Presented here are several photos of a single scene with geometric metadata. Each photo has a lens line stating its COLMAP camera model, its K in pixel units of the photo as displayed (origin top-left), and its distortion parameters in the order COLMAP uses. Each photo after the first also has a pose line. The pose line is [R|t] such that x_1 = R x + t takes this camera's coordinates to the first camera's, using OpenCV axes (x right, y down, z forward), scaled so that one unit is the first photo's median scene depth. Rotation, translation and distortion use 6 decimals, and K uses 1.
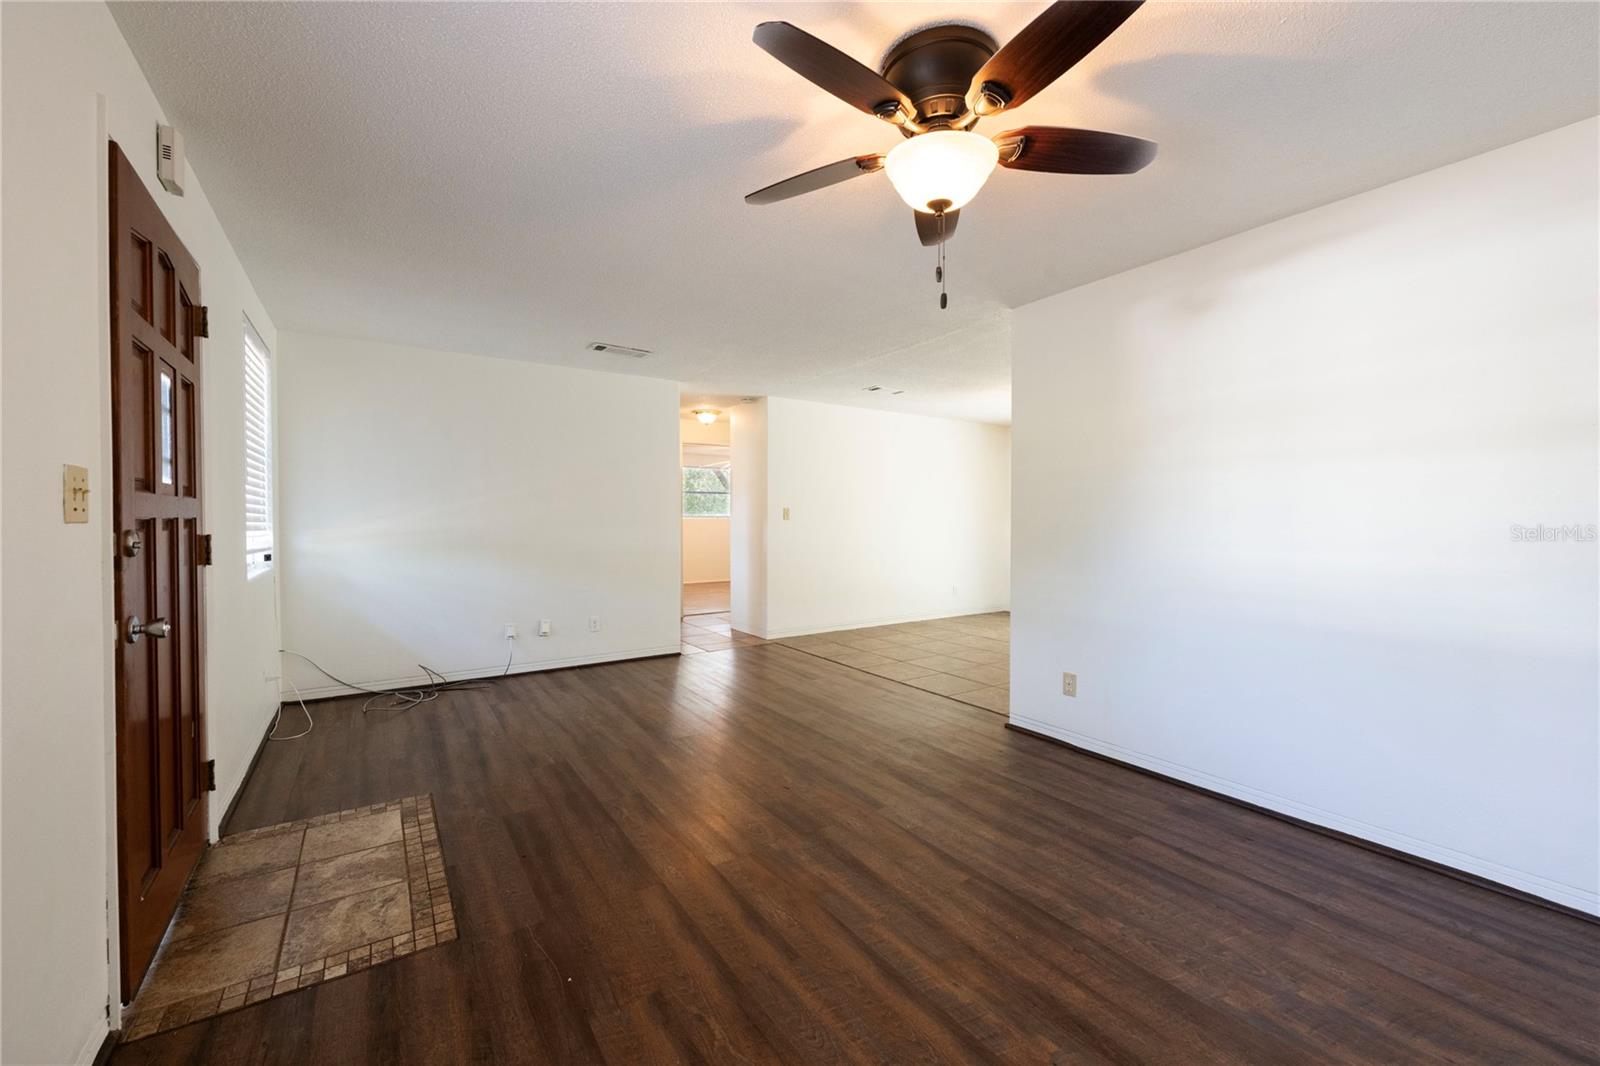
lens RADIAL K [[634.4, 0, 796.0], [0, 634.4, 529.9], [0, 0, 1]] dist [-0.002047, 0.000376]
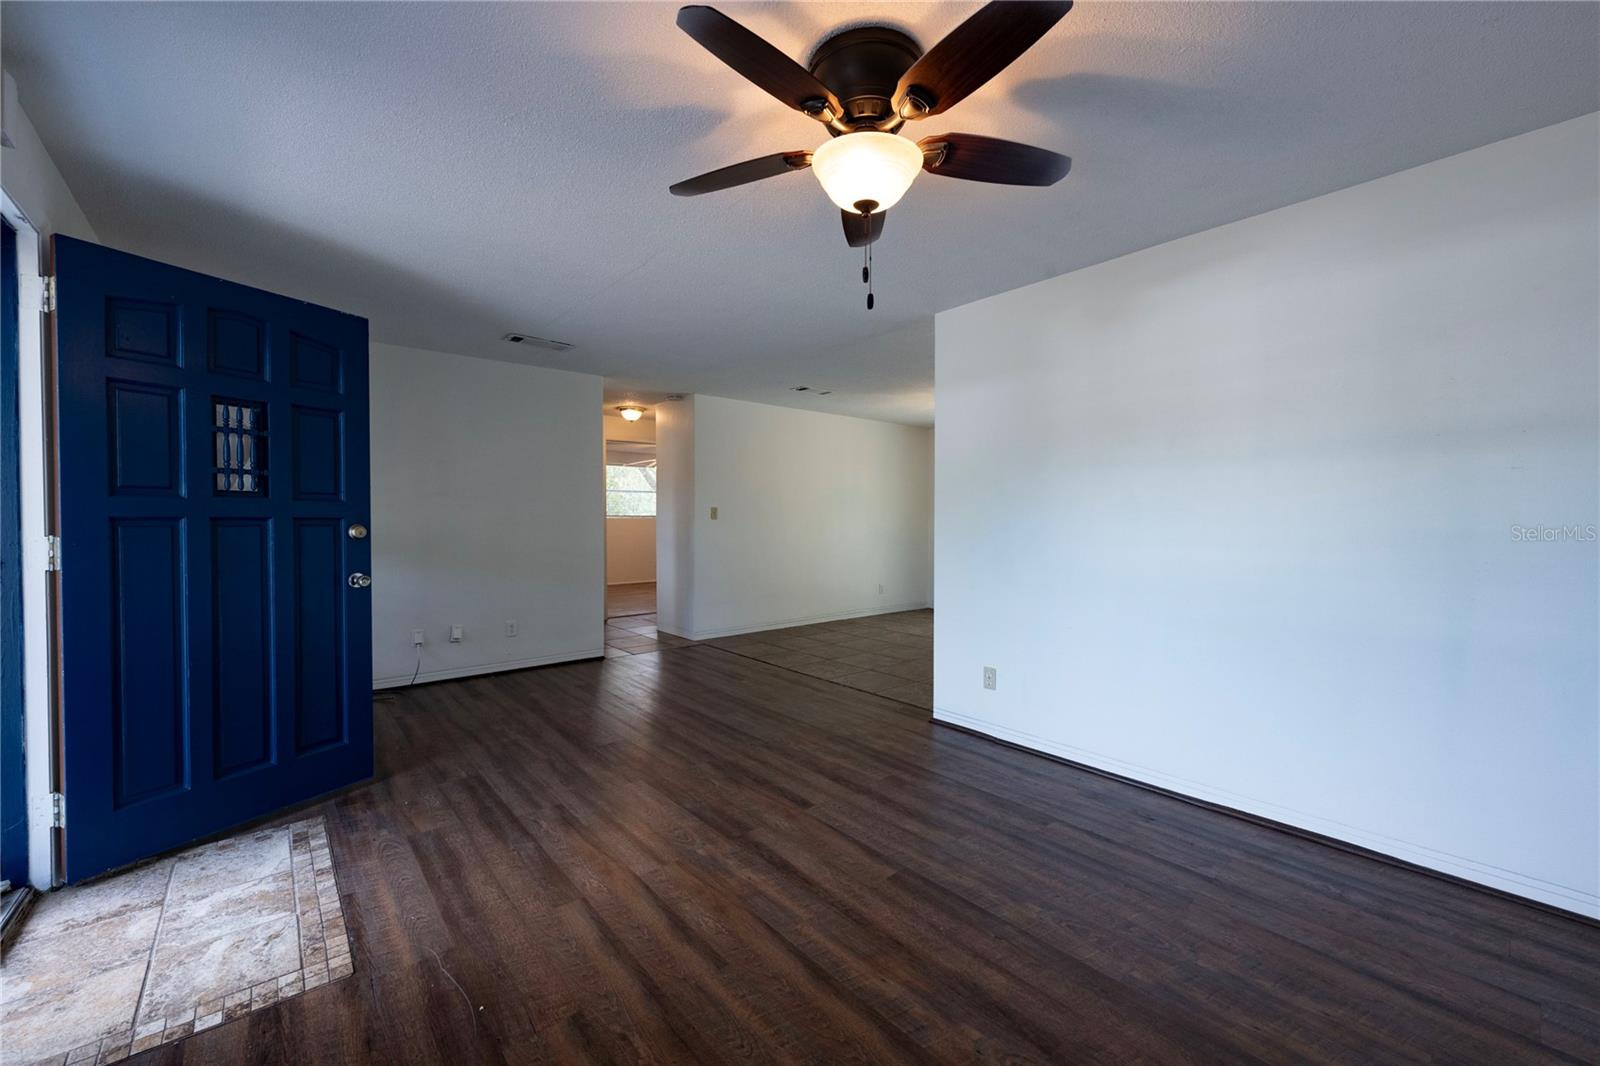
lens RADIAL K [[634.4, 0, 794.7], [0, 634.4, 529.5], [0, 0, 1]] dist [-0.002047, 0.000376]
pose [[0.993892, -0.001703, 0.110343, 0.001745], [0.001702, 0.999999, 0.000096, 0.000130], [-0.110343, 0.000092, 0.993894, 0.011306]]
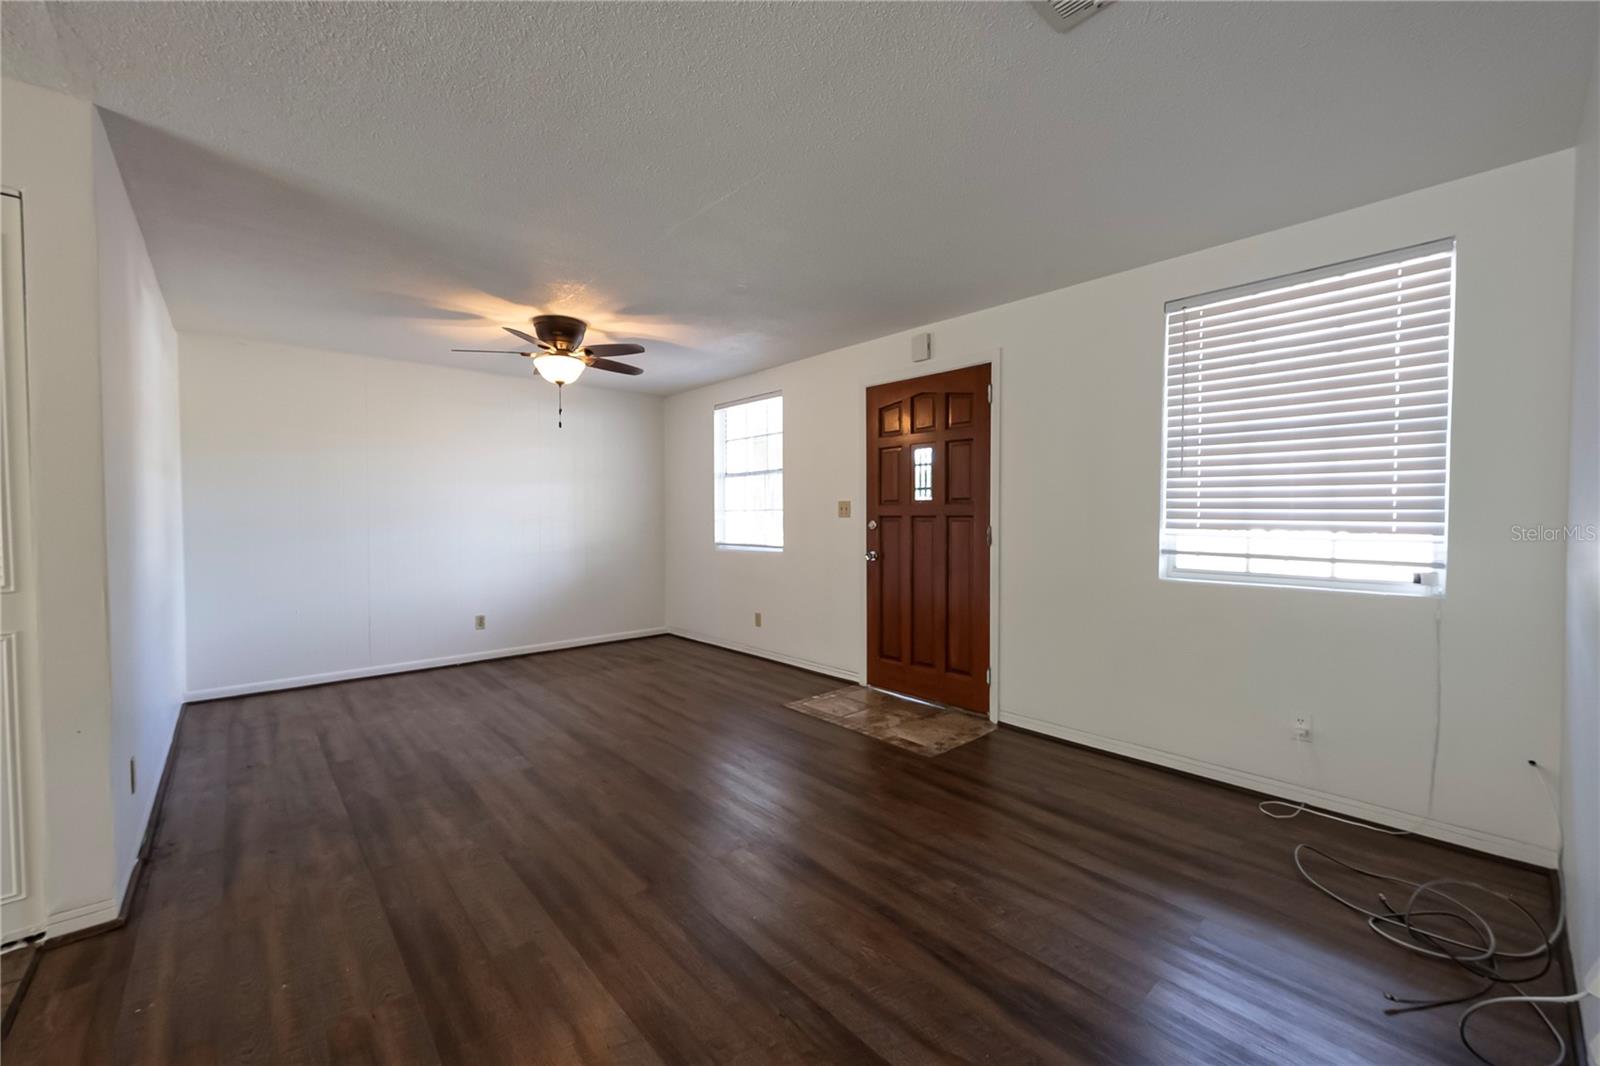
lens RADIAL K [[634.4, 0, 804.4], [0, 634.4, 530.5], [0, 0, 1]] dist [-0.002047, 0.000376]
pose [[-0.987795, 0.004120, -0.155703, -0.227430], [-0.003046, 0.998948, 0.045756, -0.058649], [0.155728, 0.045671, -0.986744, 2.670782]]
